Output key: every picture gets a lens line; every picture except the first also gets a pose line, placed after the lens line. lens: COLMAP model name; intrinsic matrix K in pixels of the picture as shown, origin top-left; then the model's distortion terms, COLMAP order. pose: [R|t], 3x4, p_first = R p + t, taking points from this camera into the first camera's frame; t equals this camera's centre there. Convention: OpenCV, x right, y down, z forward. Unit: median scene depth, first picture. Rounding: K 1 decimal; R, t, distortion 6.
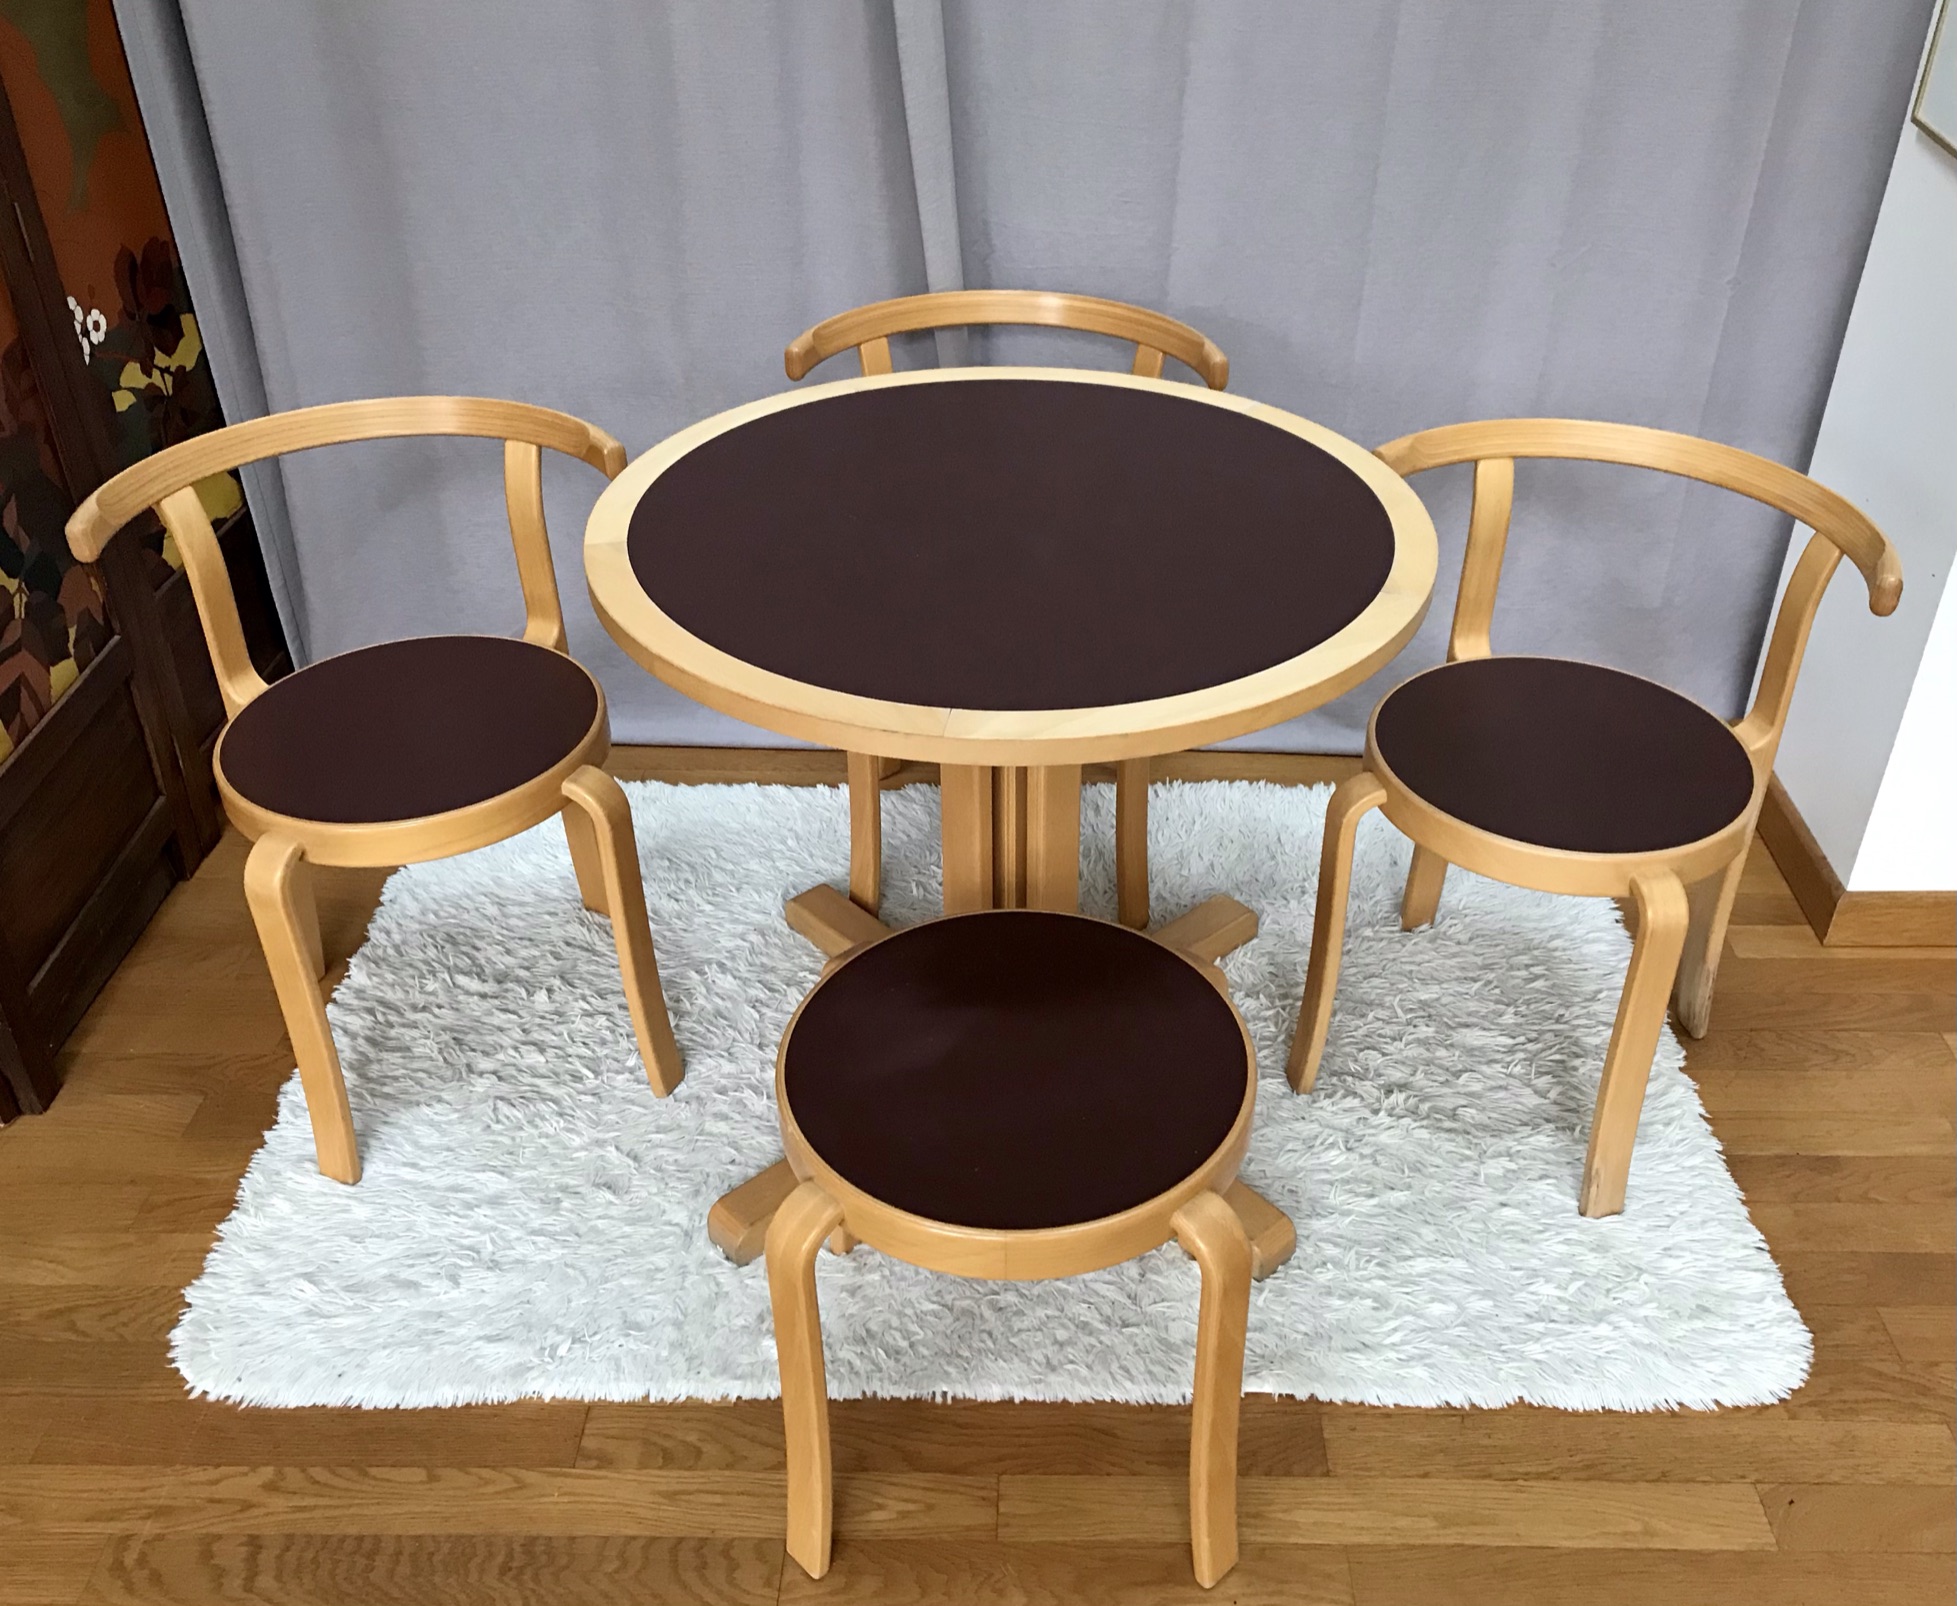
lens RADIAL K [[1756.9, 0, 1028.6], [0, 1756.9, 790.1], [0, 0, 1]] dist [0.018817, -0.020117]
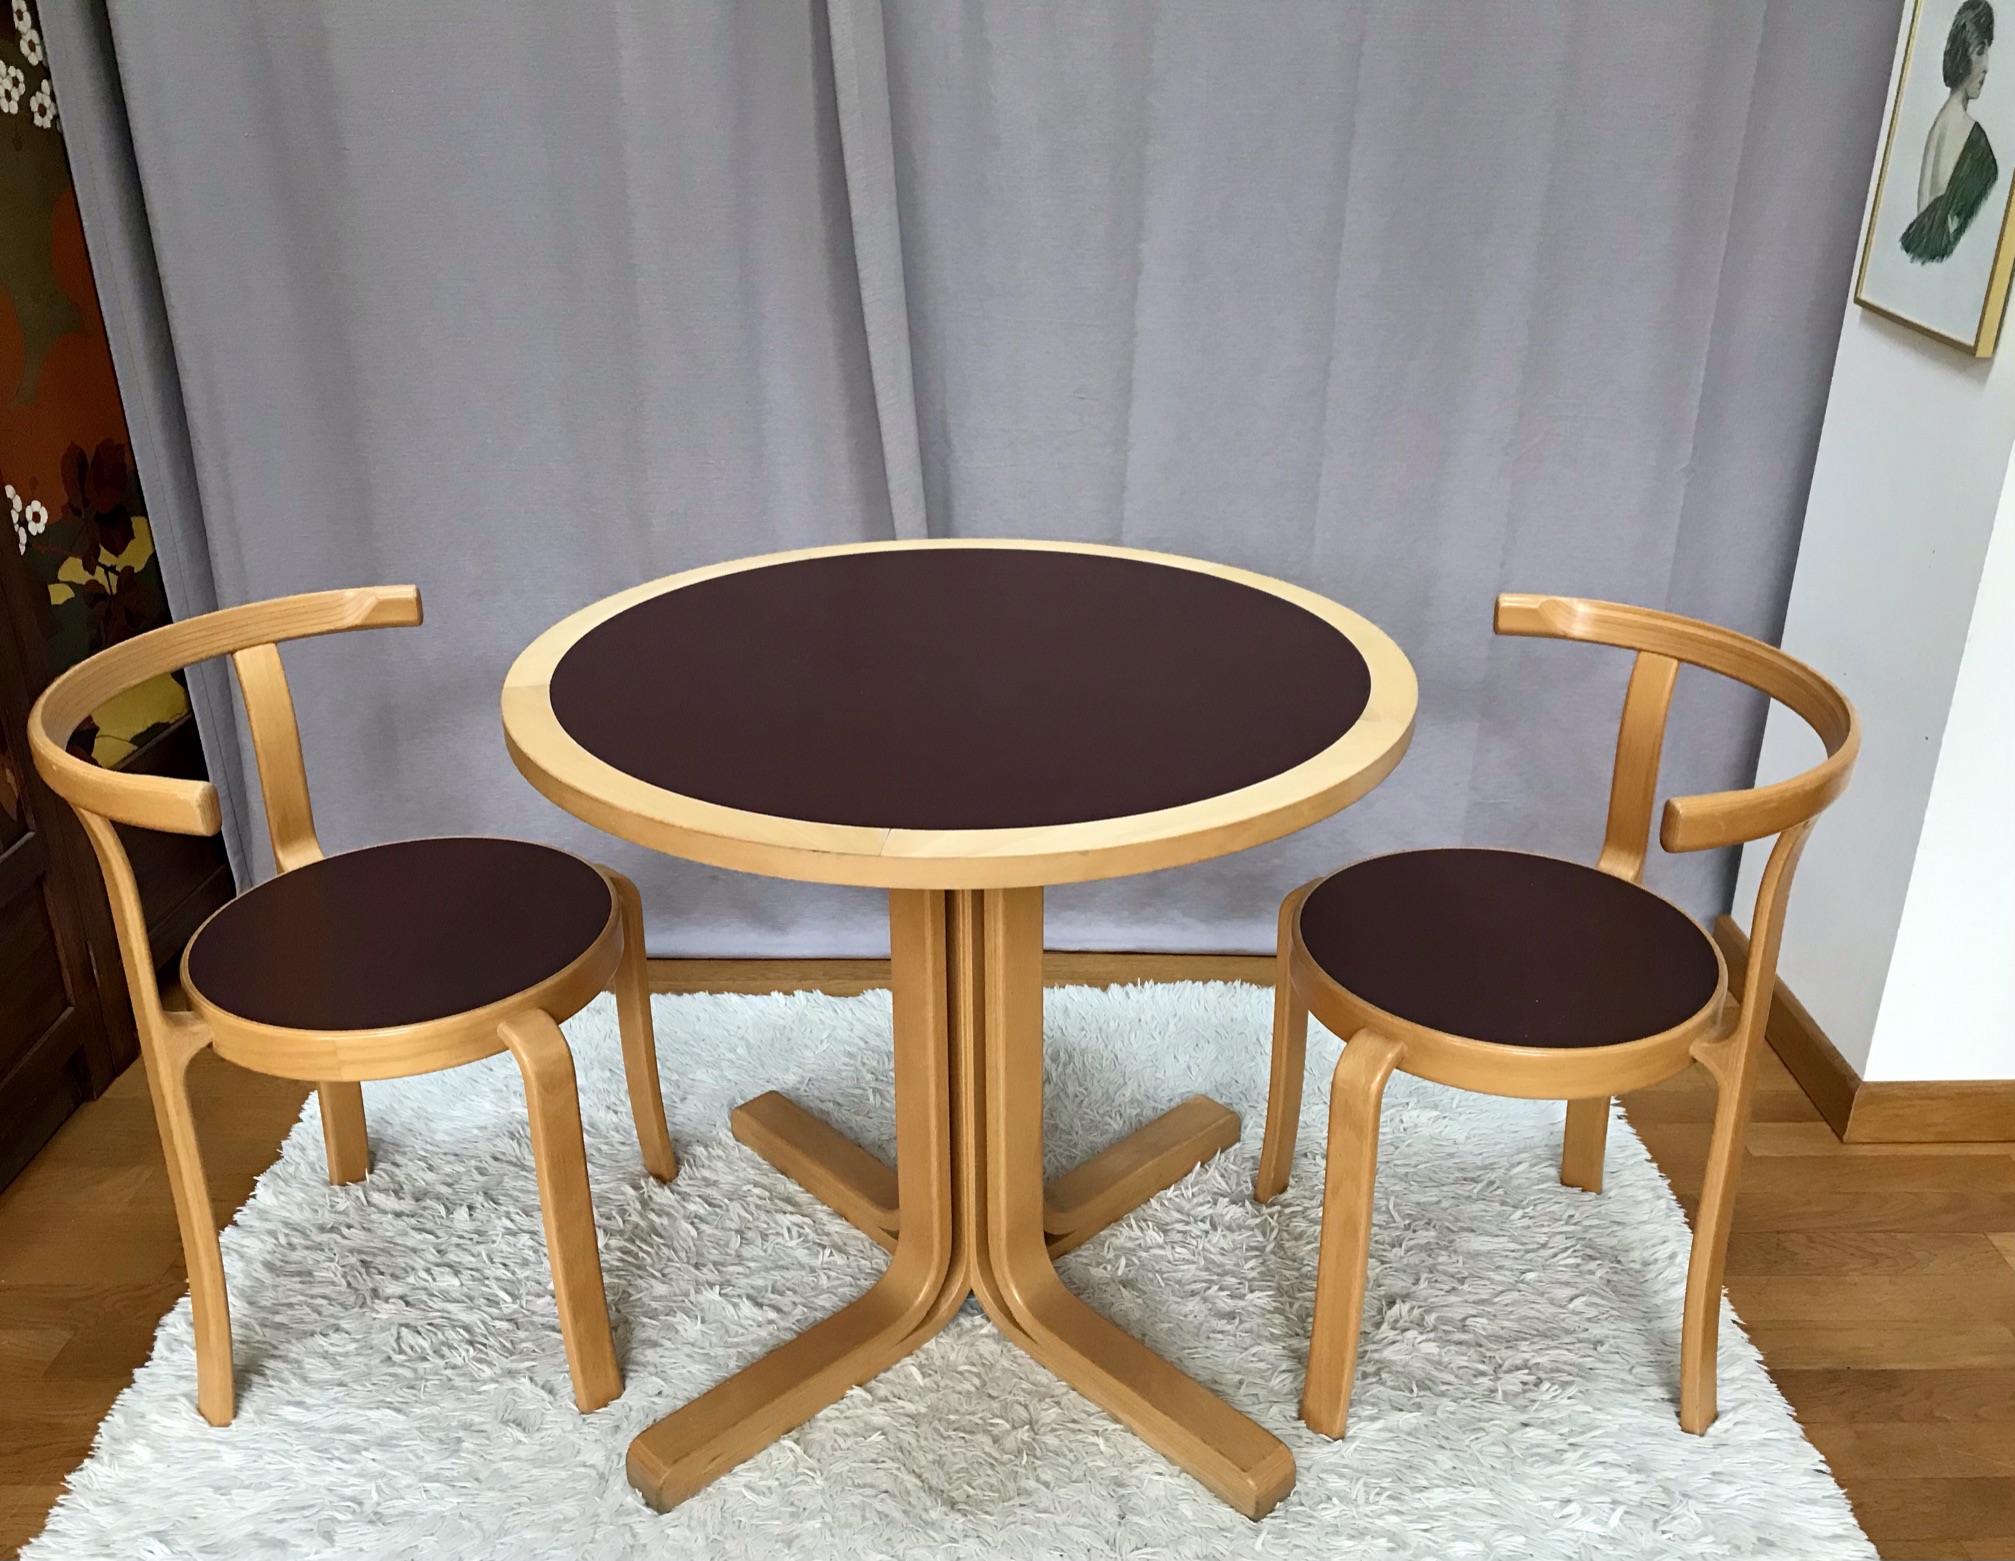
lens RADIAL K [[1673.3, 0, 1026.9], [0, 1673.3, 778.1], [0, 0, 1]] dist [0.017332, -0.011967]
pose [[0.999858, -0.012915, 0.010802, 0.011630], [0.014596, 0.984678, -0.173769, 0.052698], [-0.008393, 0.173902, 0.984727, 0.103346]]
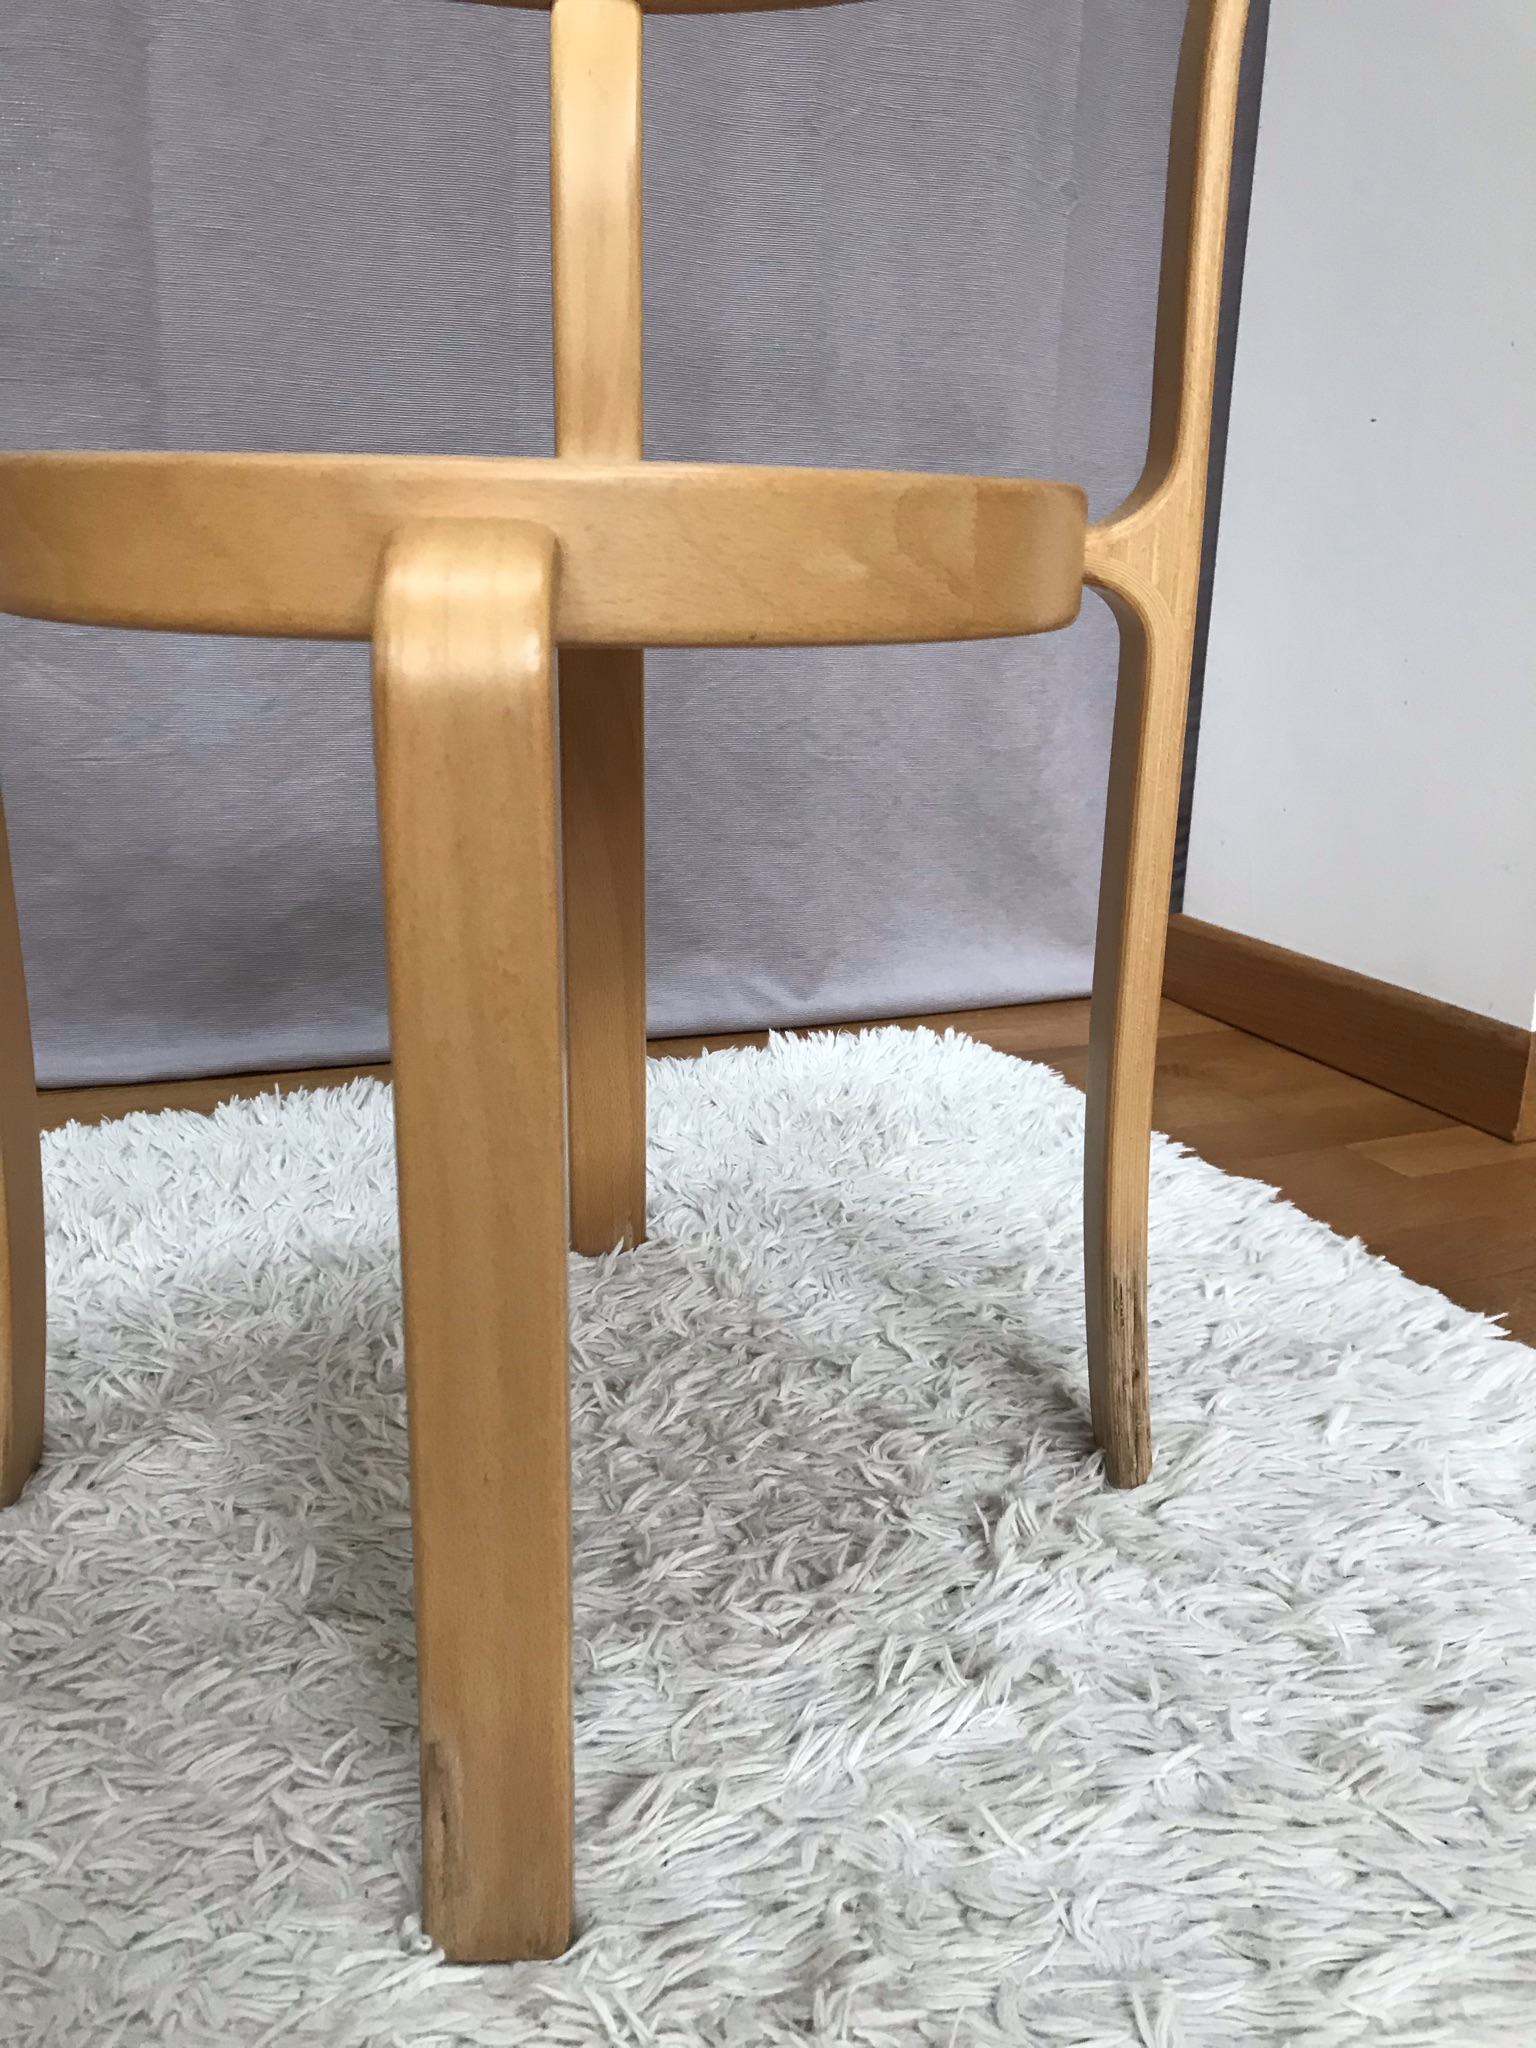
lens RADIAL K [[1646.5, 0, 756.5], [0, 1646.5, 1032.7], [0, 0, 1]] dist [0.002642, 0.012720]
pose [[0.921153, -0.101343, 0.375775, 0.037986], [0.202982, 0.948890, -0.241673, 0.149931], [-0.332077, 0.298893, 0.894644, 0.671613]]
